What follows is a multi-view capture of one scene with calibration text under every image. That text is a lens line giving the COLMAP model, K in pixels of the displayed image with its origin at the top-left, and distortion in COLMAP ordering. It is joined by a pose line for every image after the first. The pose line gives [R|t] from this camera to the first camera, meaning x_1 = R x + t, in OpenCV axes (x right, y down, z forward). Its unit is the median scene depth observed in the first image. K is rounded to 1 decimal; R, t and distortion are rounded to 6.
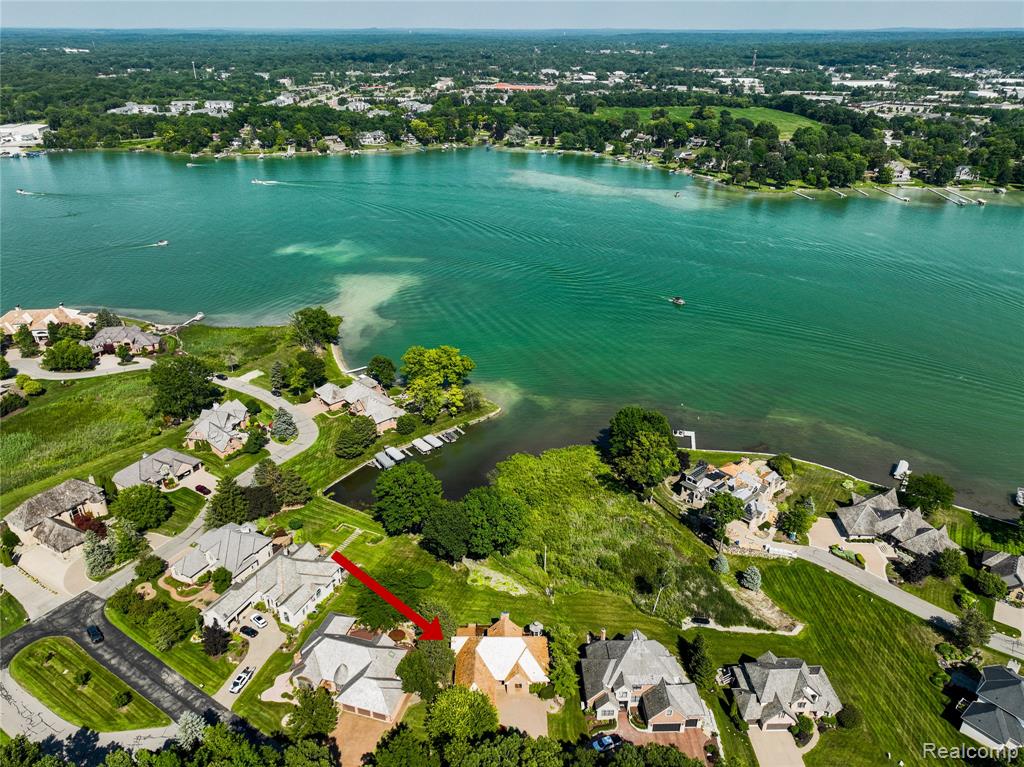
lens RADIAL K [[724.6, 0, 512.0], [0, 724.6, 383.5], [0, 0, 1]] dist [-0.002981, 0.022583]
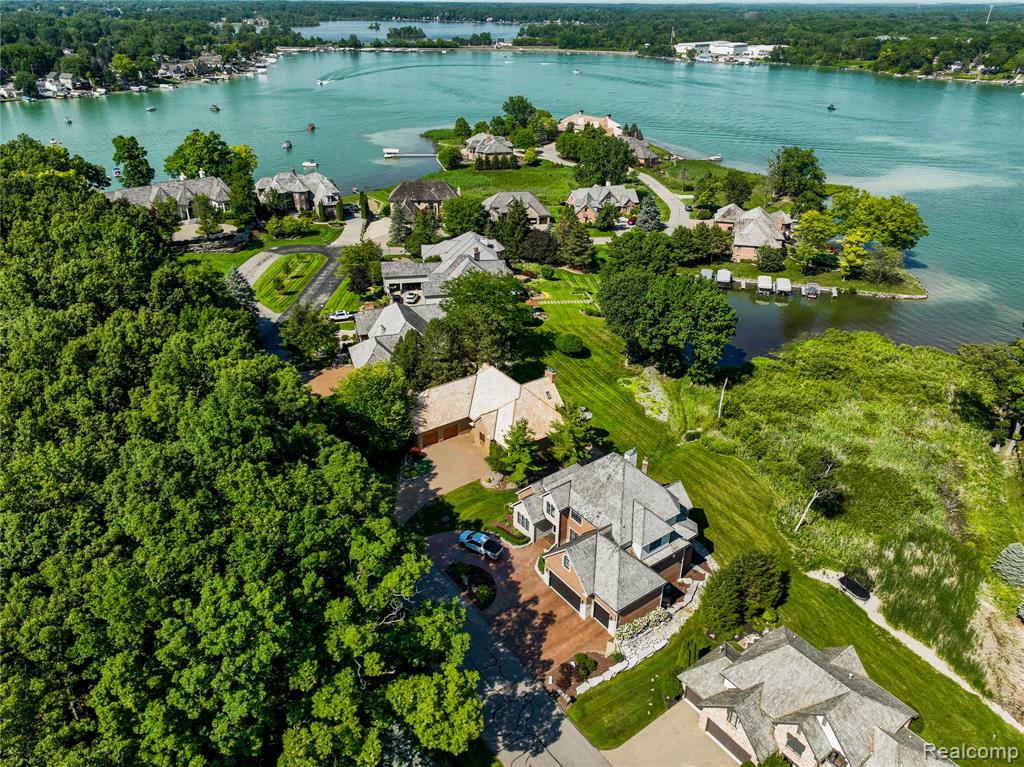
lens RADIAL K [[724.6, 0, 512.0], [0, 724.6, 383.5], [0, 0, 1]] dist [-0.002981, 0.022583]
pose [[0.569318, 0.386247, -0.725734, 0.372151], [-0.371049, 0.908459, 0.192419, 0.158213], [0.733621, 0.159736, 0.660519, 0.387811]]
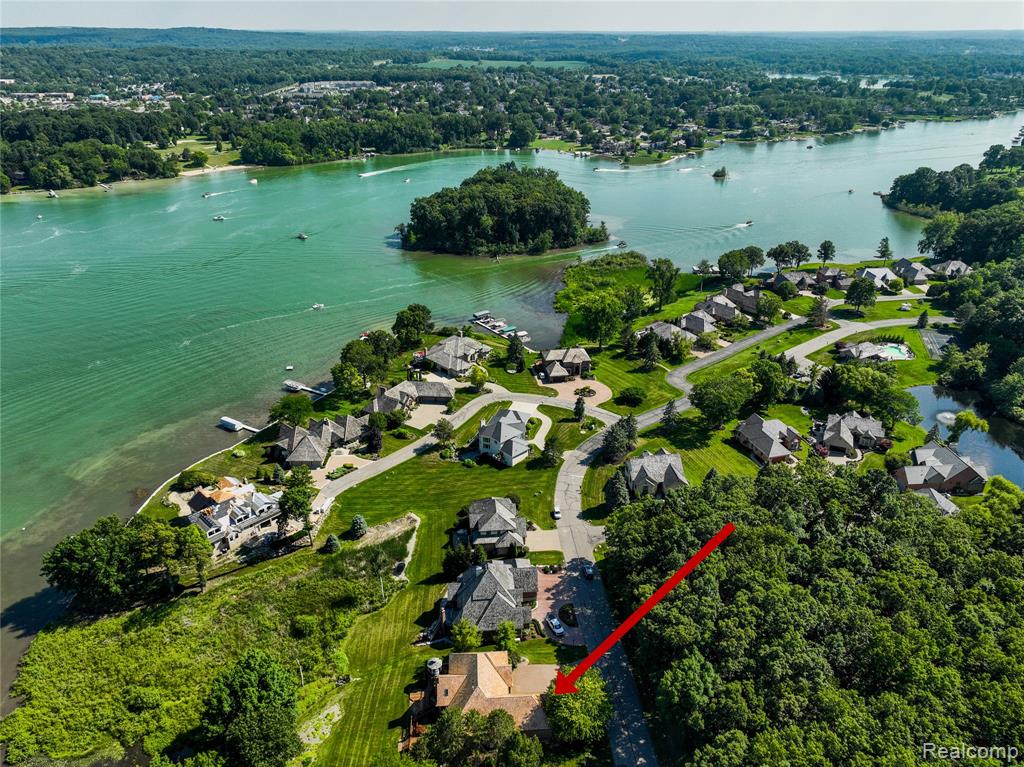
lens RADIAL K [[724.6, 0, 512.0], [0, 724.6, 383.5], [0, 0, 1]] dist [-0.002981, 0.022583]
pose [[-0.056828, -0.439109, 0.896635, -0.499141], [0.443104, 0.793696, 0.416780, -0.222653], [-0.894667, 0.420987, 0.149467, 0.487881]]
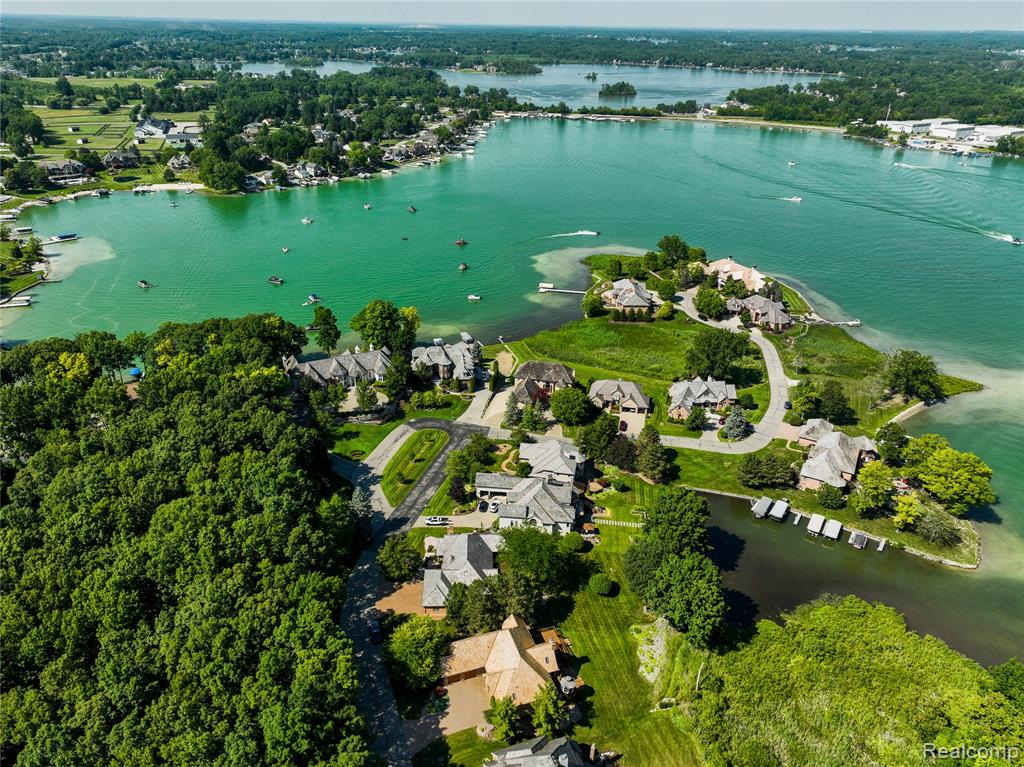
lens RADIAL K [[724.6, 0, 512.0], [0, 724.6, 383.5], [0, 0, 1]] dist [-0.002981, 0.022583]
pose [[0.315824, 0.427914, -0.846844, 0.477434], [-0.432571, 0.859310, 0.272889, -0.153283], [0.844475, 0.280136, 0.456493, 0.333249]]
